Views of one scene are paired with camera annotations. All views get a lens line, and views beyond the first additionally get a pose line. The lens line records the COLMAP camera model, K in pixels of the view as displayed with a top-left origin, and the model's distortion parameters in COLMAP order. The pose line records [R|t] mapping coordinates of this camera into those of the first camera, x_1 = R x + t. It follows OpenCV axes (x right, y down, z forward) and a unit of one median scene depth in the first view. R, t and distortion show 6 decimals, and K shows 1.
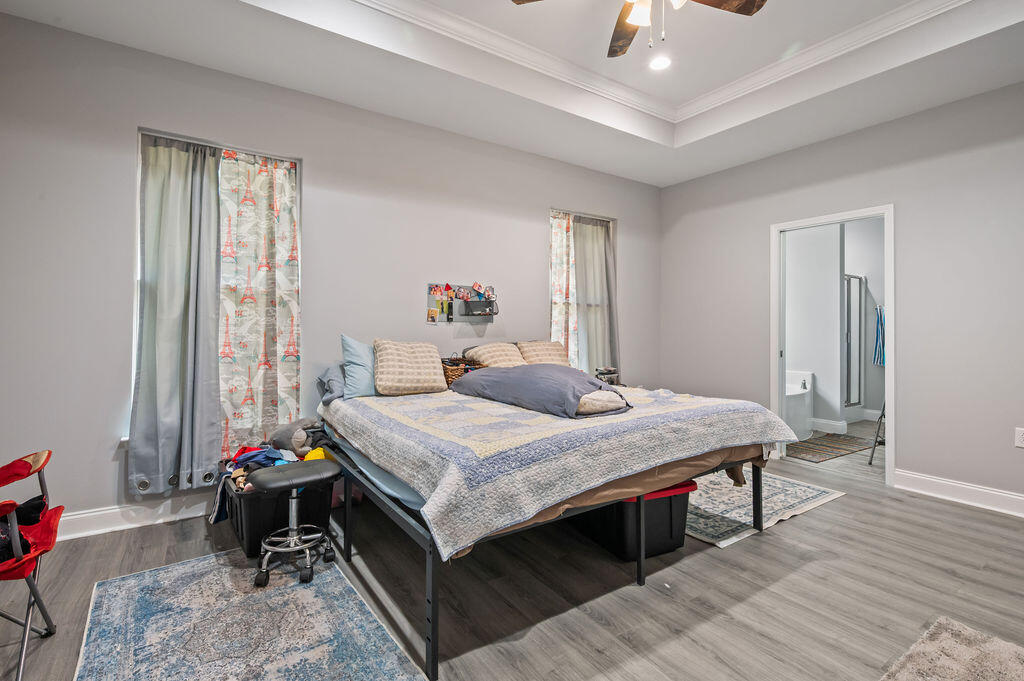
lens RADIAL K [[475.4, 0, 517.1], [0, 475.4, 325.5], [0, 0, 1]] dist [0.002444, 0.000367]
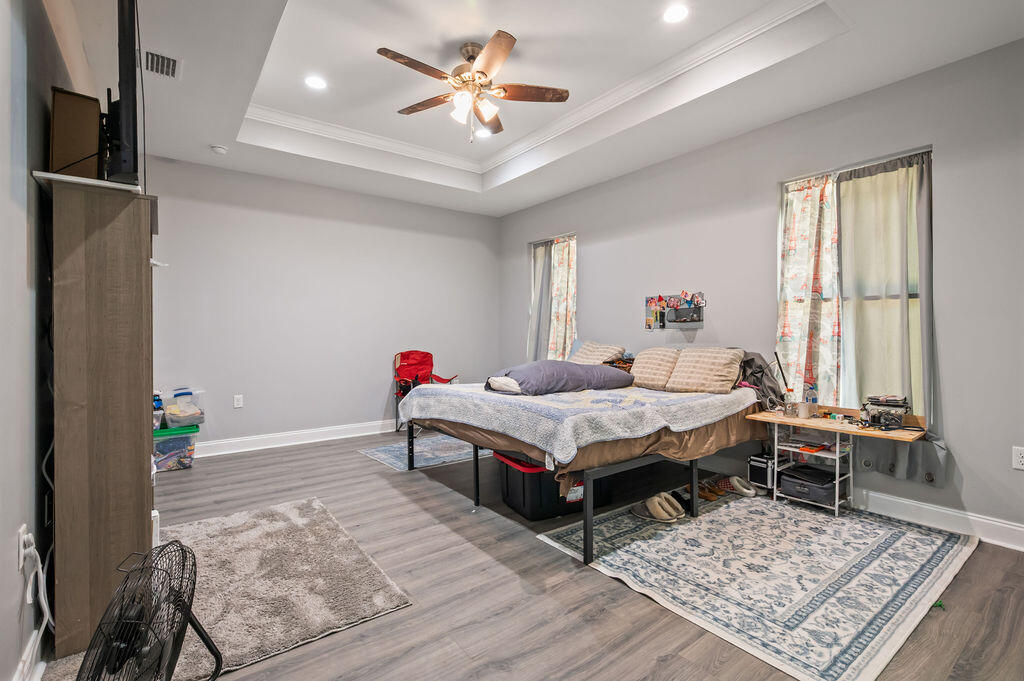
lens RADIAL K [[475.4, 0, 515.0], [0, 475.4, 335.8], [0, 0, 1]] dist [0.002444, 0.000367]
pose [[0.042226, -0.000406, -0.999108, 1.010425], [0.005810, 0.999983, -0.000161, 0.008394], [0.999091, -0.005798, 0.042228, 0.611694]]
